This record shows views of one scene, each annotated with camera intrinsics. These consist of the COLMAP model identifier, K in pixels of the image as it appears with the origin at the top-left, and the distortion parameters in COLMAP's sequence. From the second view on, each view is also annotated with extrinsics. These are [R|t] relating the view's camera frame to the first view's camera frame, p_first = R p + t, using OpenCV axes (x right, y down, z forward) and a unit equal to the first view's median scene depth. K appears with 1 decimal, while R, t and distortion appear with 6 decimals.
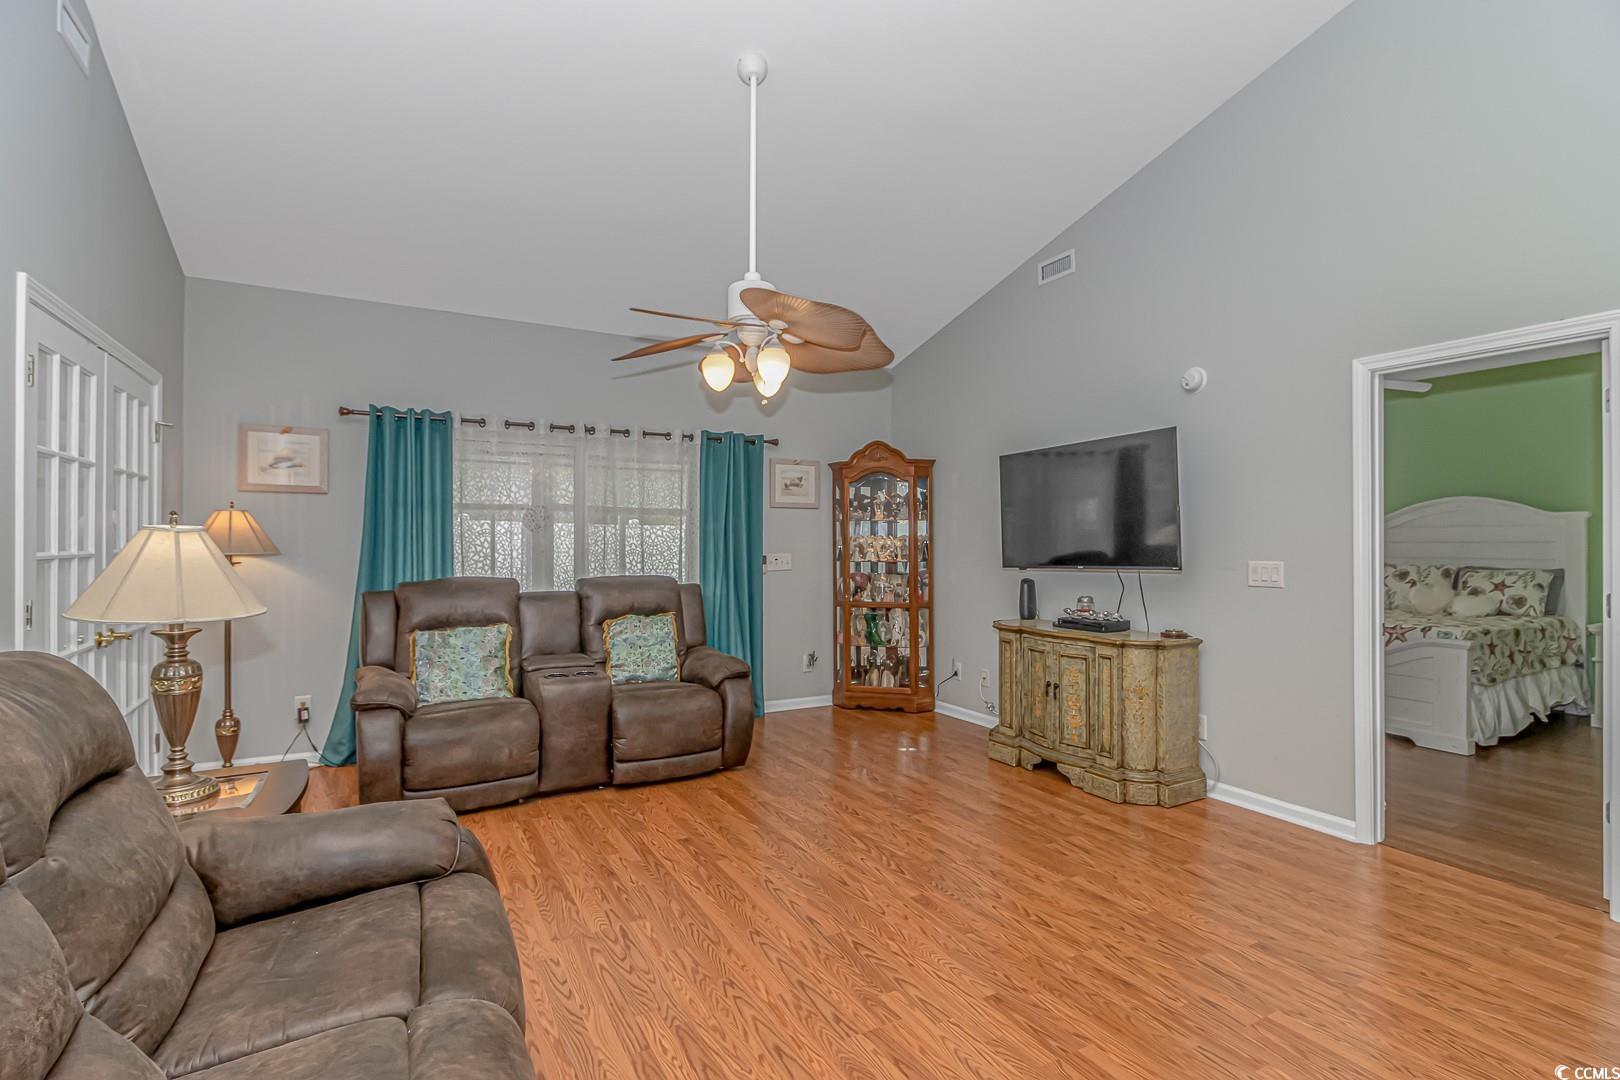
lens RADIAL K [[755.7, 0, 842.2], [0, 755.7, 543.8], [0, 0, 1]] dist [-0.013750, -0.005033]
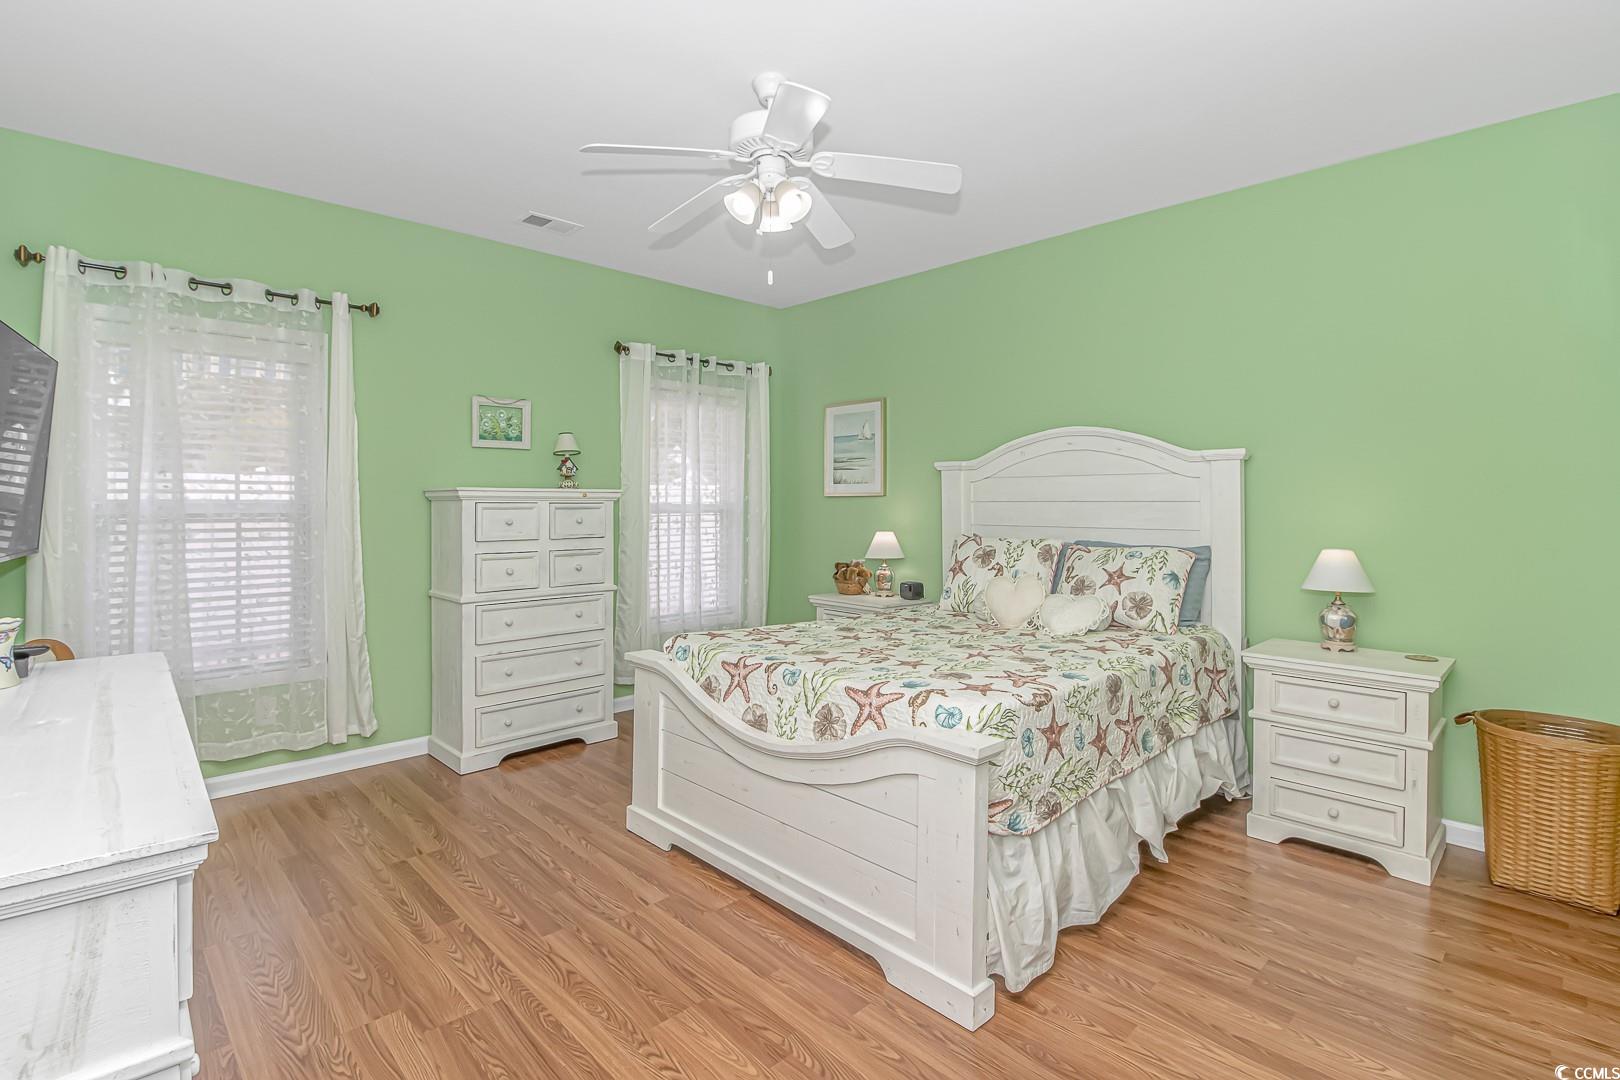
lens RADIAL K [[755.7, 0, 815.1], [0, 755.7, 500.8], [0, 0, 1]] dist [-0.013750, -0.005033]
pose [[0.969634, -0.004172, 0.244523, 0.537376], [0.005088, 0.999982, -0.003115, -0.002046], [-0.244506, 0.004264, 0.969638, 0.511365]]
